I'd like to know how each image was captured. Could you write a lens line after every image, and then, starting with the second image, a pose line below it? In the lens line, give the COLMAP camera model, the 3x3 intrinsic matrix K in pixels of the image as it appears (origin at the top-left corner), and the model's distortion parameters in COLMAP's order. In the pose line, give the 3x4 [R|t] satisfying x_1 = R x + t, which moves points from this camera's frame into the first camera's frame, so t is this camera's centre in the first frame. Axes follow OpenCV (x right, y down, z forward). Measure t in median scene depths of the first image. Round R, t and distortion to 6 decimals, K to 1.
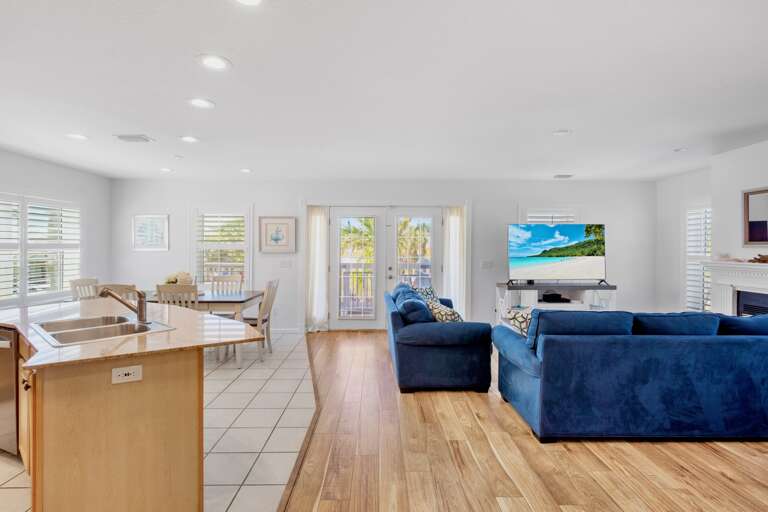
lens RADIAL K [[379.2, 0, 381.9], [0, 379.2, 245.5], [0, 0, 1]] dist [0.001778, -0.000205]
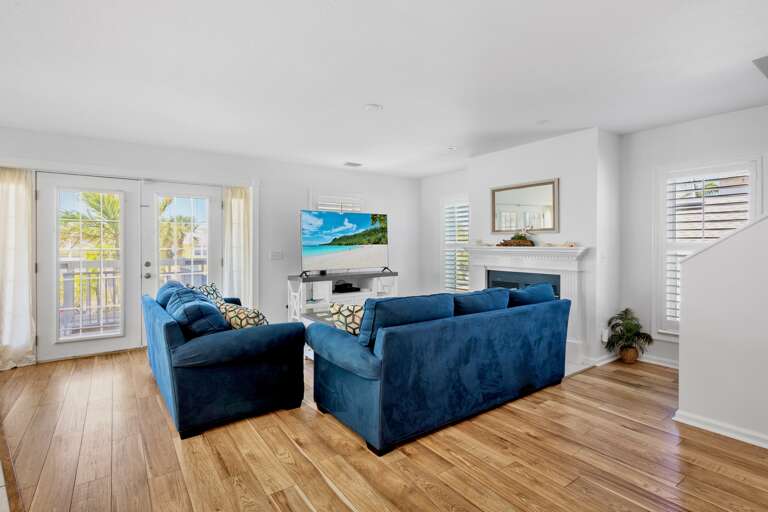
lens RADIAL K [[379.2, 0, 381.9], [0, 379.2, 245.5], [0, 0, 1]] dist [0.001778, -0.000205]
pose [[0.821745, -0.008285, 0.569795, -0.040356], [0.003205, 0.999946, 0.009918, 0.032187], [-0.569846, -0.006324, 0.821727, 0.229568]]
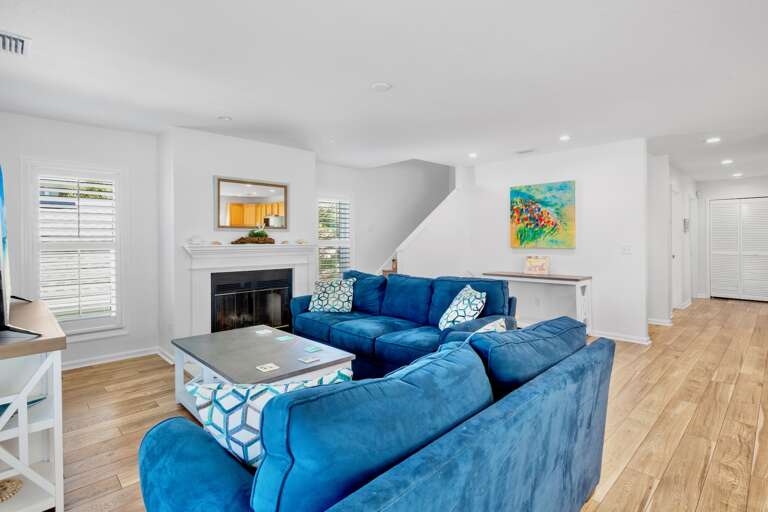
lens RADIAL K [[379.2, 0, 381.9], [0, 379.2, 245.5], [0, 0, 1]] dist [0.001778, -0.000205]
pose [[-0.685916, -0.006097, 0.727655, -0.131203], [-0.000494, 0.999969, 0.007912, 0.044982], [-0.727680, 0.005068, -0.685898, 1.608675]]
